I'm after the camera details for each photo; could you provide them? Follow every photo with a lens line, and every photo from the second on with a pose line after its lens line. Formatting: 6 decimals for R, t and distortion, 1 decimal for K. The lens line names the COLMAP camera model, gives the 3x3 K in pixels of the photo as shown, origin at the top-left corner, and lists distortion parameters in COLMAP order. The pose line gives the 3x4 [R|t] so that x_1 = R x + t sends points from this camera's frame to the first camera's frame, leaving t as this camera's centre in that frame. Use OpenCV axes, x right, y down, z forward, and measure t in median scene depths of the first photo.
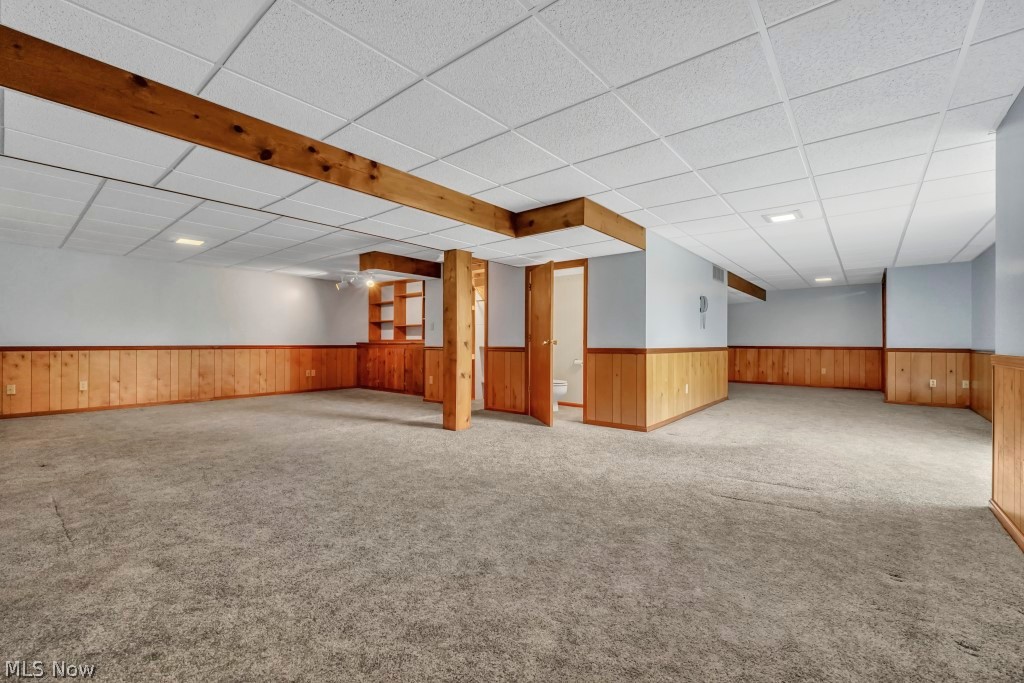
lens RADIAL K [[429.5, 0, 513.6], [0, 429.5, 340.3], [0, 0, 1]] dist [-0.013249, 0.004775]
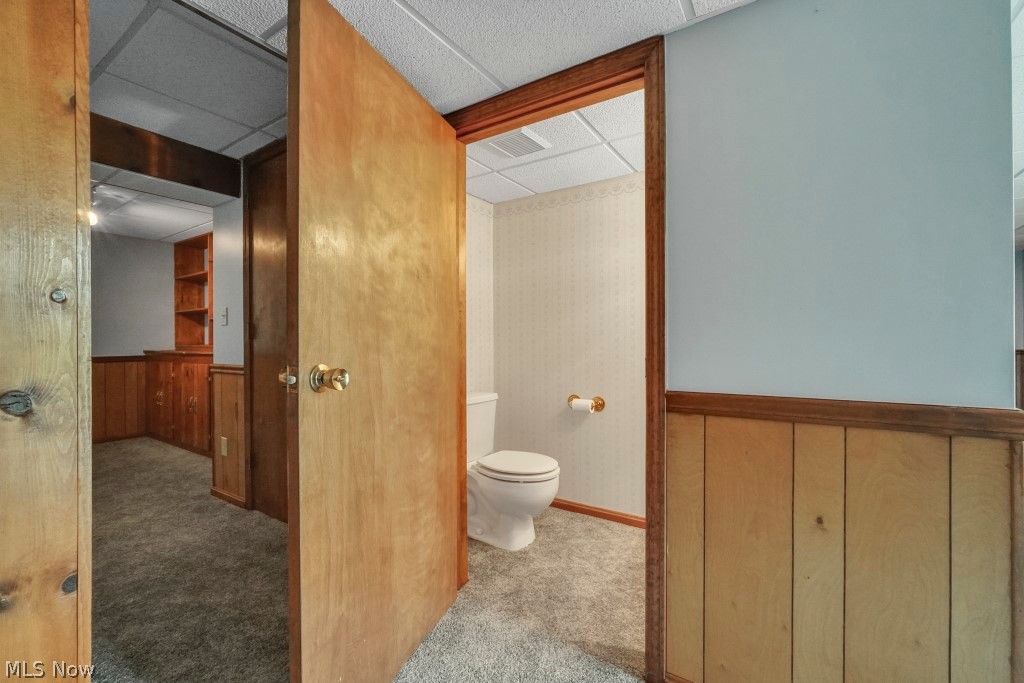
lens RADIAL K [[429.5, 0, 513.4], [0, 429.5, 340.7], [0, 0, 1]] dist [-0.013249, 0.004775]
pose [[0.994796, -0.005673, 0.101729, 0.039885], [0.005307, 0.999978, 0.003867, -0.008587], [-0.101749, -0.003307, 0.994805, 0.525889]]
